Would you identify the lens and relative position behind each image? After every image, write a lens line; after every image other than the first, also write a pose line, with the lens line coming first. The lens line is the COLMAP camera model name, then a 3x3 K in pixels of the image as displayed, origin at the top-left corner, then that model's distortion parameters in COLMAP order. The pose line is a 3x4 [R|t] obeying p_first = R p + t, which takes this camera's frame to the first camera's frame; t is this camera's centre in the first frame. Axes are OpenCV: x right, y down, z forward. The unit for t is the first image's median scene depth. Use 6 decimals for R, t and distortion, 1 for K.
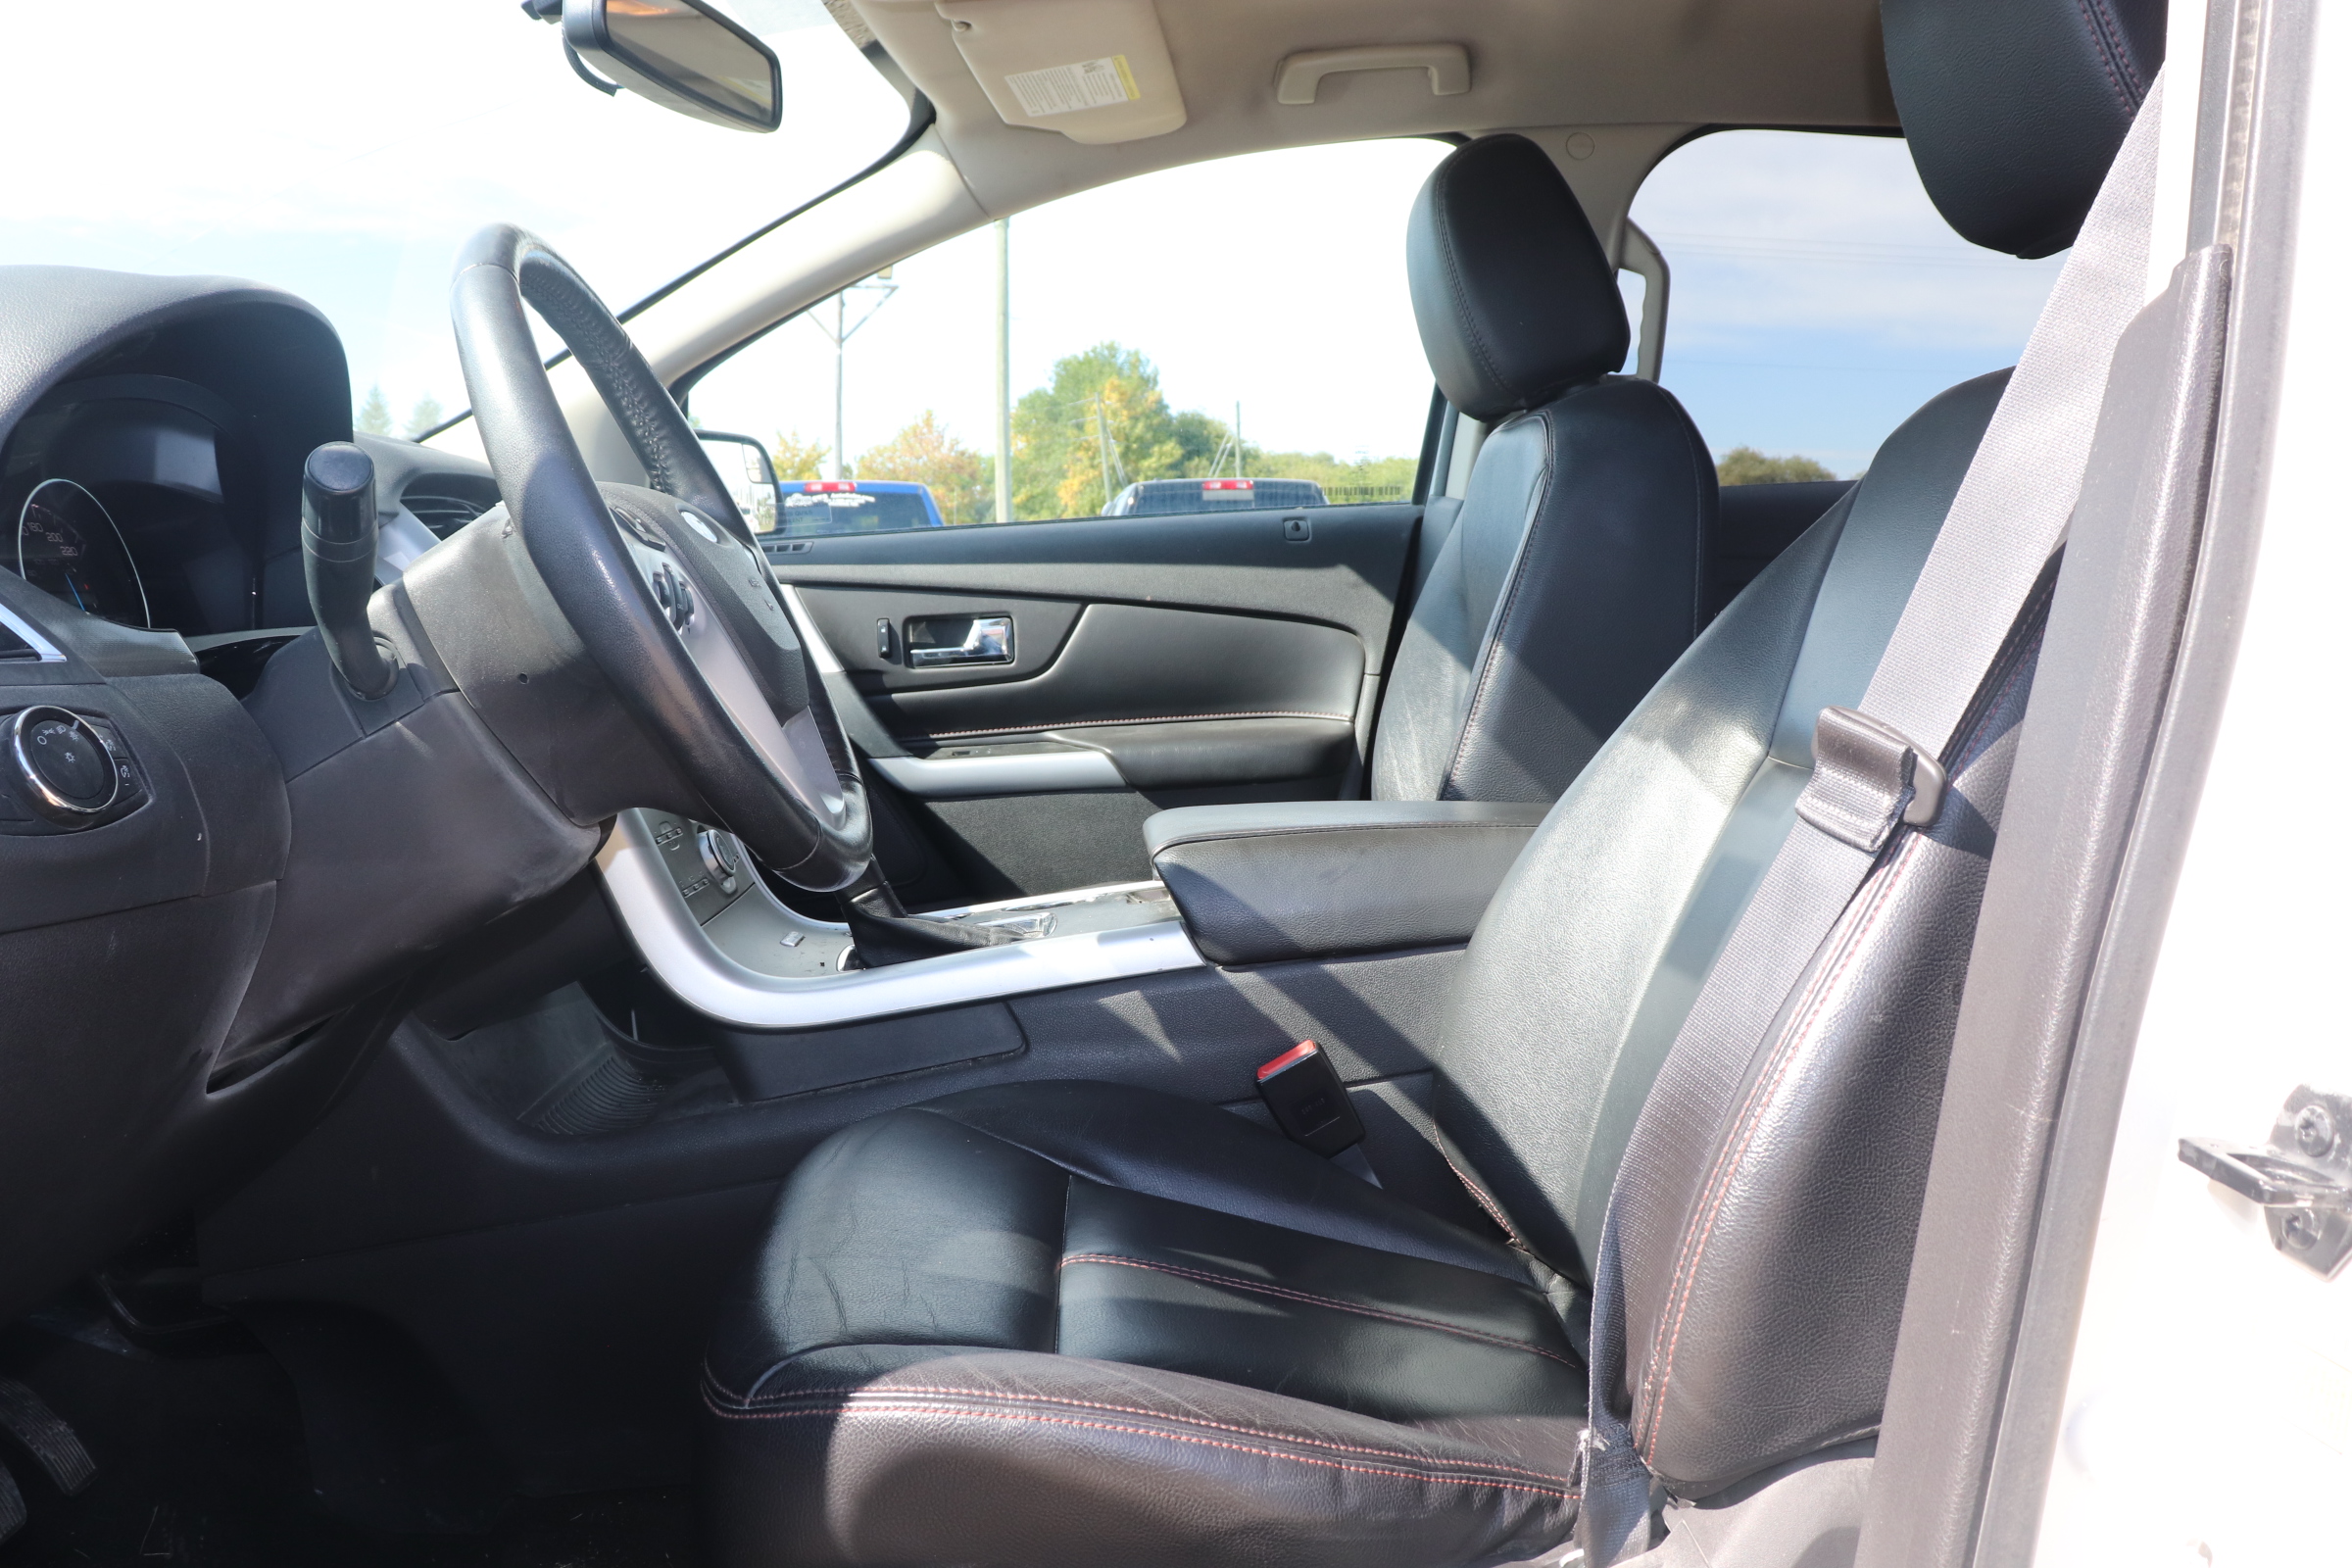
lens RADIAL K [[1932.8, 0, 1183.7], [0, 1932.8, 790.1], [0, 0, 1]] dist [-0.170171, 0.141174]
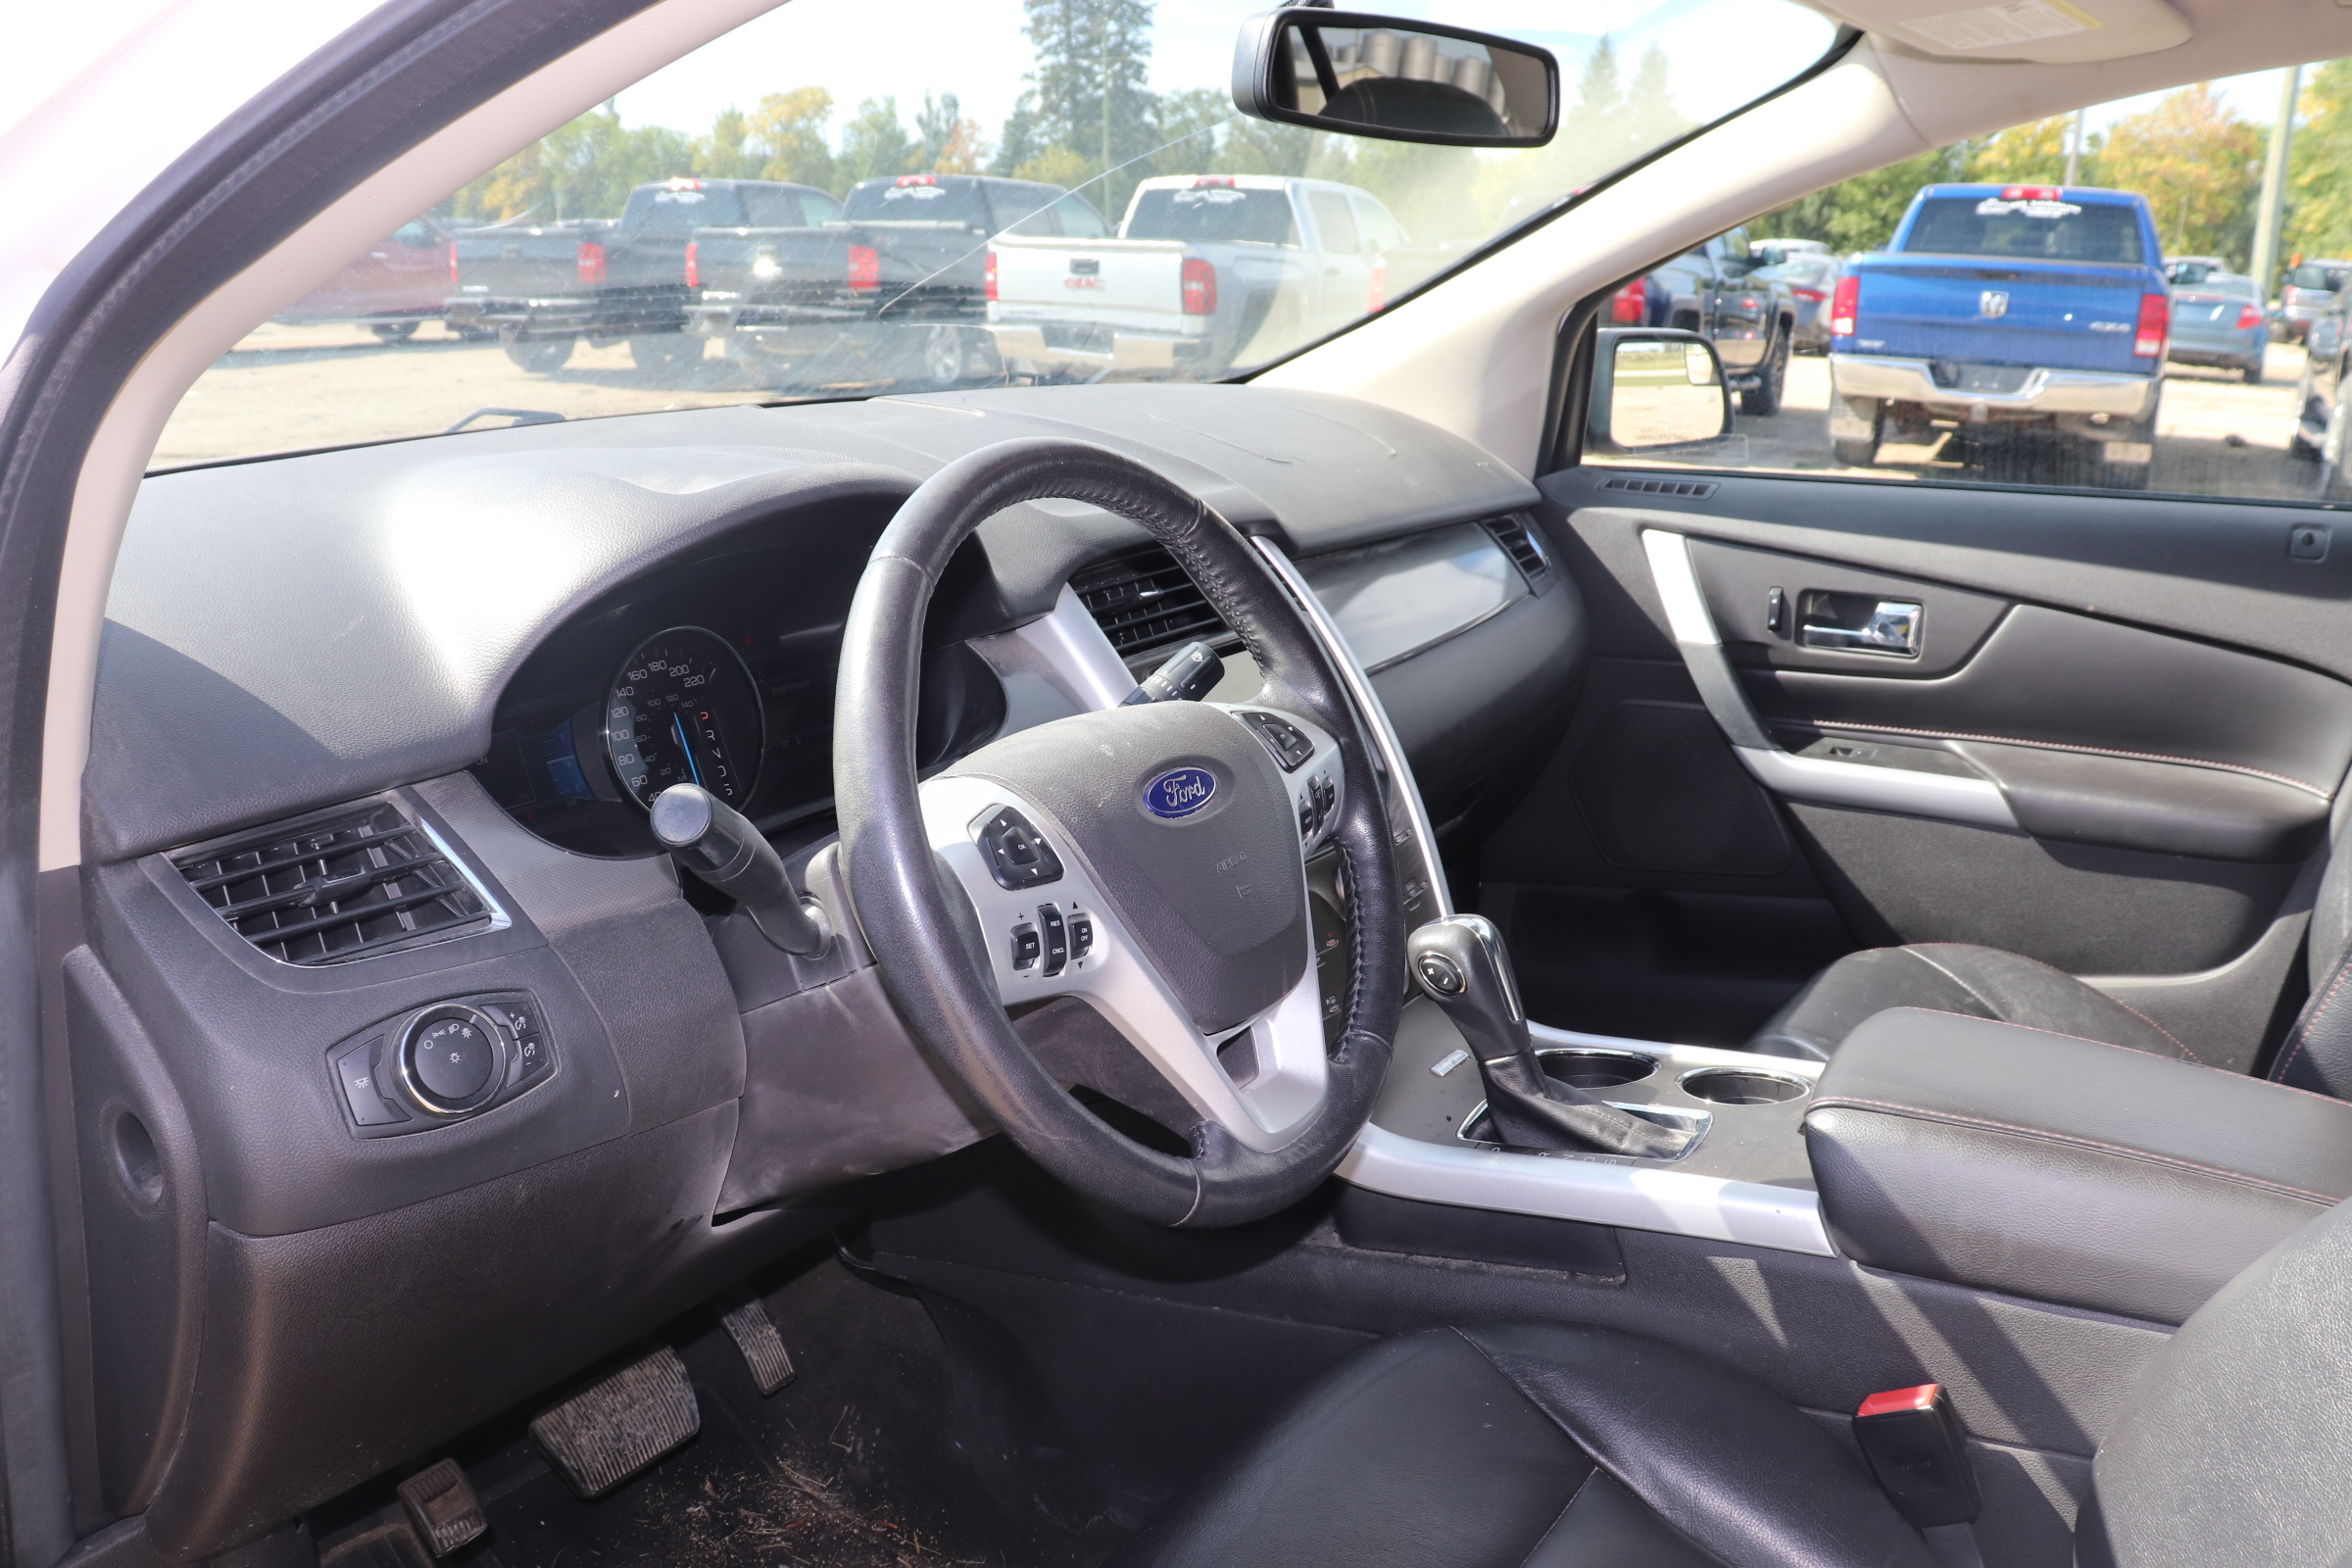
lens RADIAL K [[1932.8, 0, 1184.2], [0, 1932.8, 799.0], [0, 0, 1]] dist [-0.170171, 0.141174]
pose [[0.820944, 0.190816, -0.538183, 0.109935], [-0.092797, 0.974566, 0.203986, -0.147846], [0.563418, -0.117519, 0.817771, 0.118521]]
